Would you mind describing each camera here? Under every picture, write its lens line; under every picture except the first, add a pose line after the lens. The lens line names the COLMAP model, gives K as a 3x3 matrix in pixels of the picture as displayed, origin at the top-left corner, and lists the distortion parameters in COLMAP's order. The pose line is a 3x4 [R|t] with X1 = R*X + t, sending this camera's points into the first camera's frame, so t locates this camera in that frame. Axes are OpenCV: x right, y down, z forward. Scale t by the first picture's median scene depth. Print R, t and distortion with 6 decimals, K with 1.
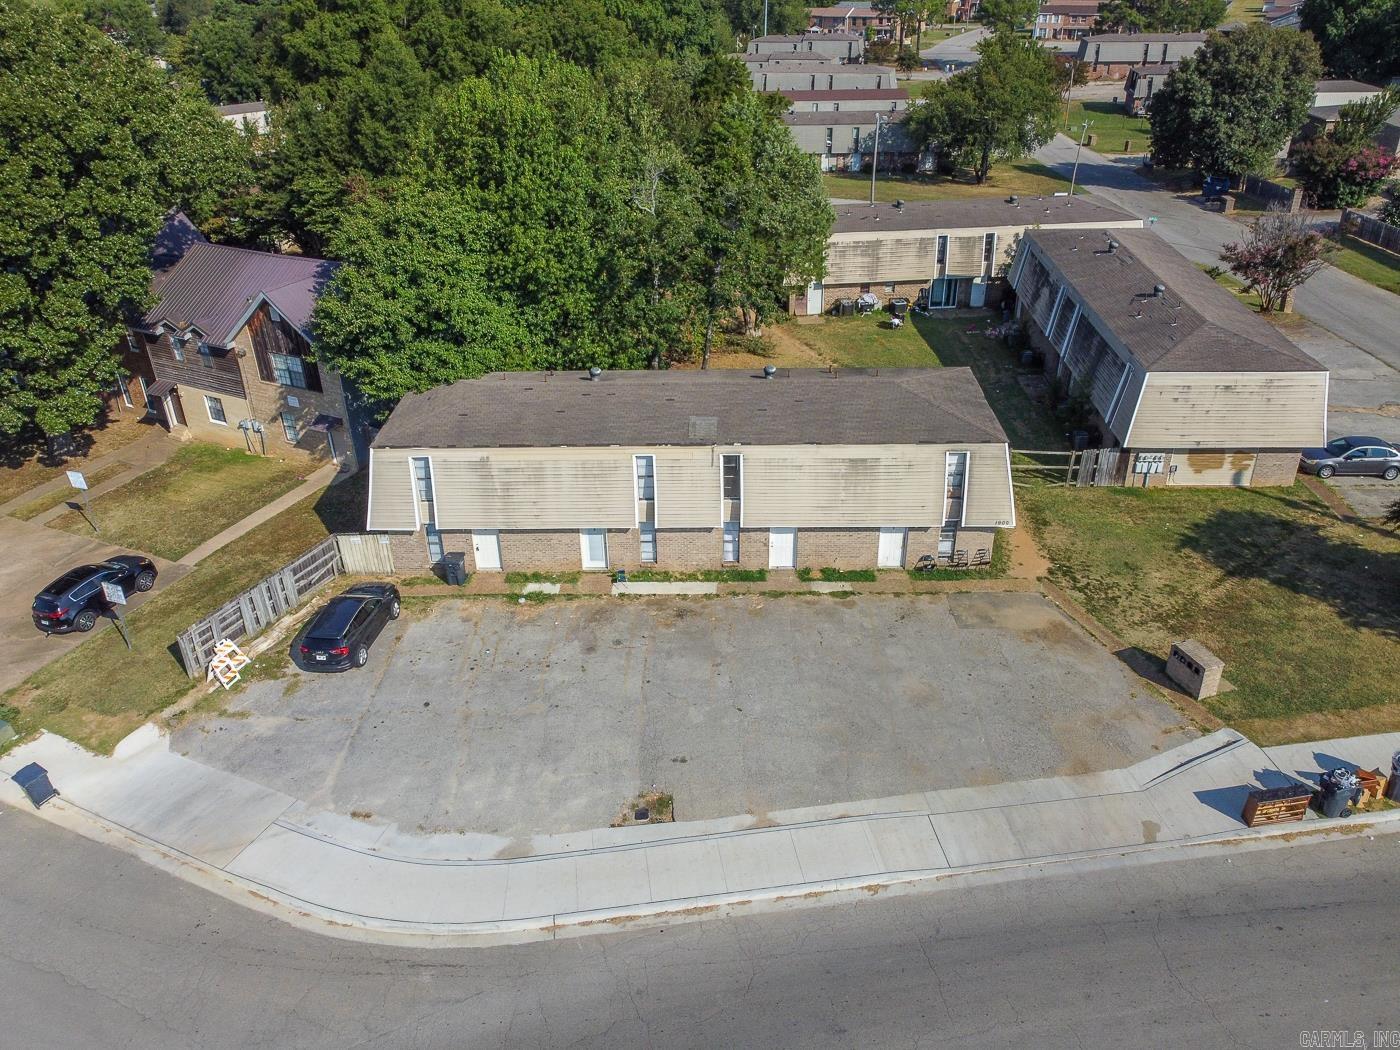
lens RADIAL K [[1057.2, 0, 700.0], [0, 1057.2, 525.0], [0, 0, 1]] dist [0.009071, -0.004508]
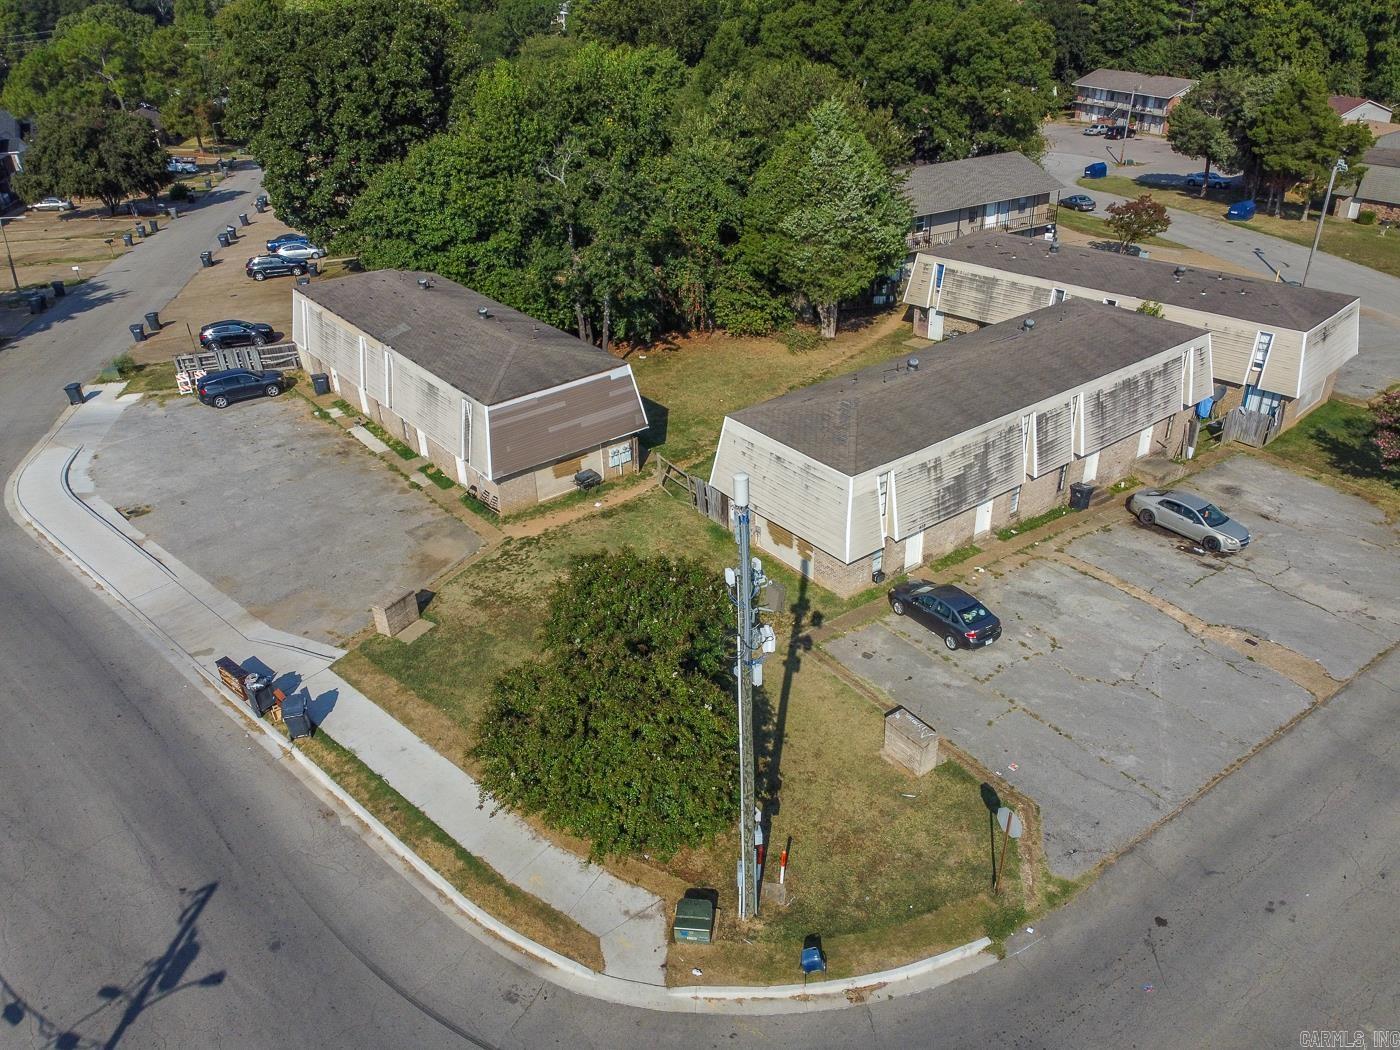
lens RADIAL K [[1057.2, 0, 700.0], [0, 1057.2, 525.0], [0, 0, 1]] dist [0.009071, -0.004508]
pose [[0.635791, 0.378727, -0.672560, 1.197010], [-0.366315, 0.915020, 0.168971, -0.226101], [0.679400, 0.138938, 0.720494, 0.318047]]
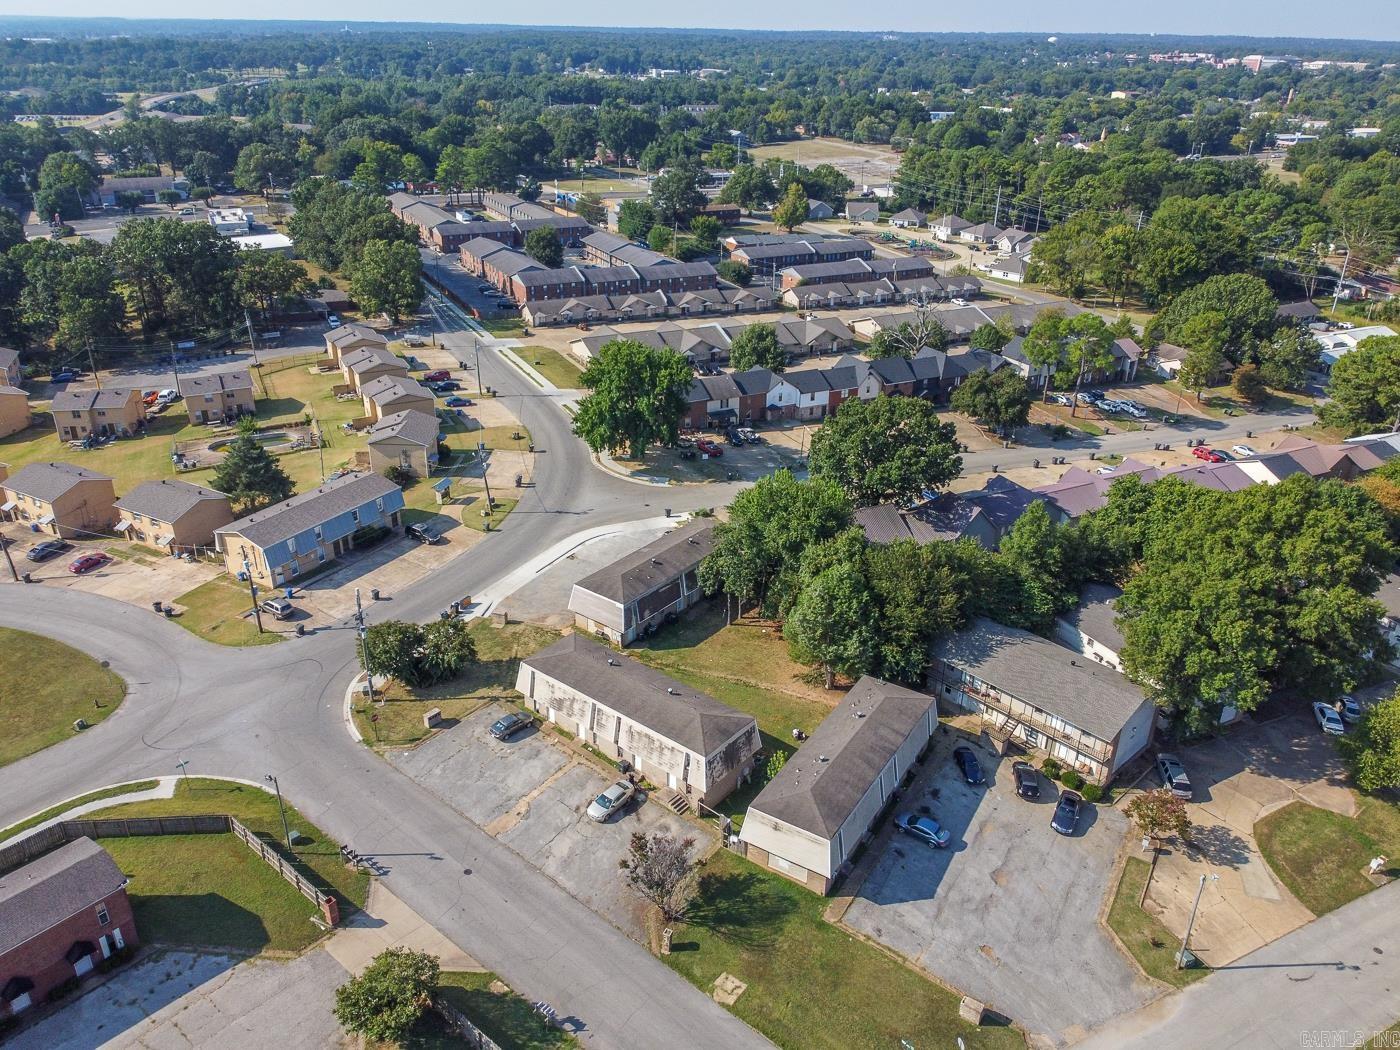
lens RADIAL K [[1058.6, 0, 700.0], [0, 1058.6, 525.0], [0, 0, 1]] dist [0.005283, -0.005821]
pose [[-0.593963, 0.354315, -0.722267, 2.111989], [-0.403720, 0.645282, 0.648553, -2.203342], [0.695858, 0.676810, -0.240230, 1.768412]]
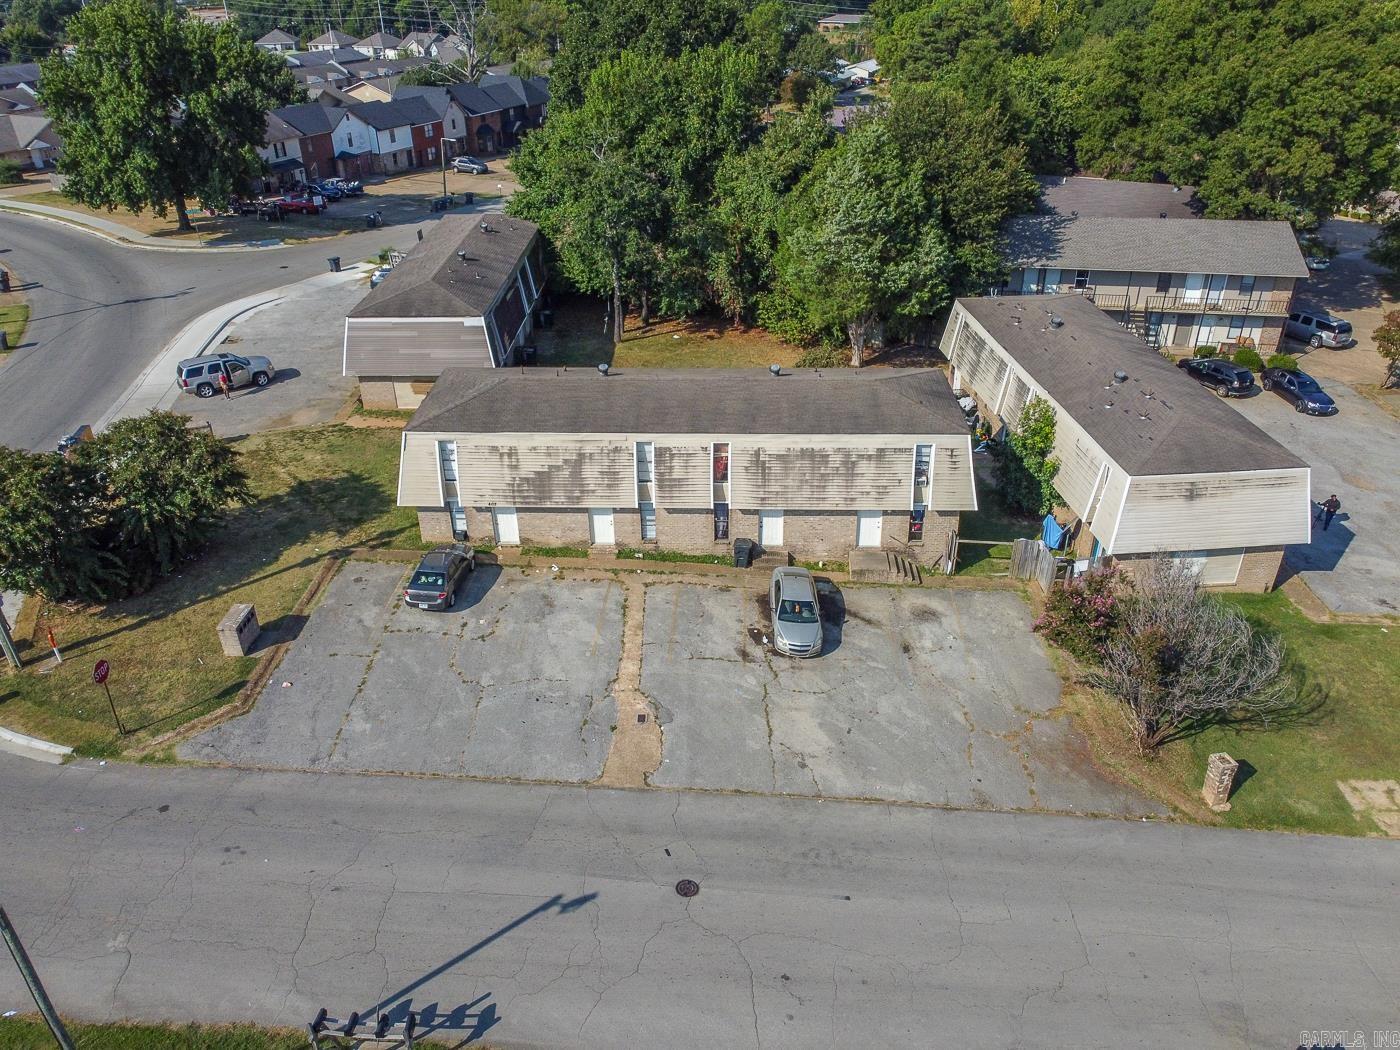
lens RADIAL K [[1057.2, 0, 700.0], [0, 1057.2, 525.0], [0, 0, 1]] dist [0.009071, -0.004508]
pose [[0.005246, 0.505125, -0.863030, 1.612937], [-0.486024, 0.755537, 0.439255, -0.702102], [0.873930, 0.417149, 0.249466, 1.112128]]
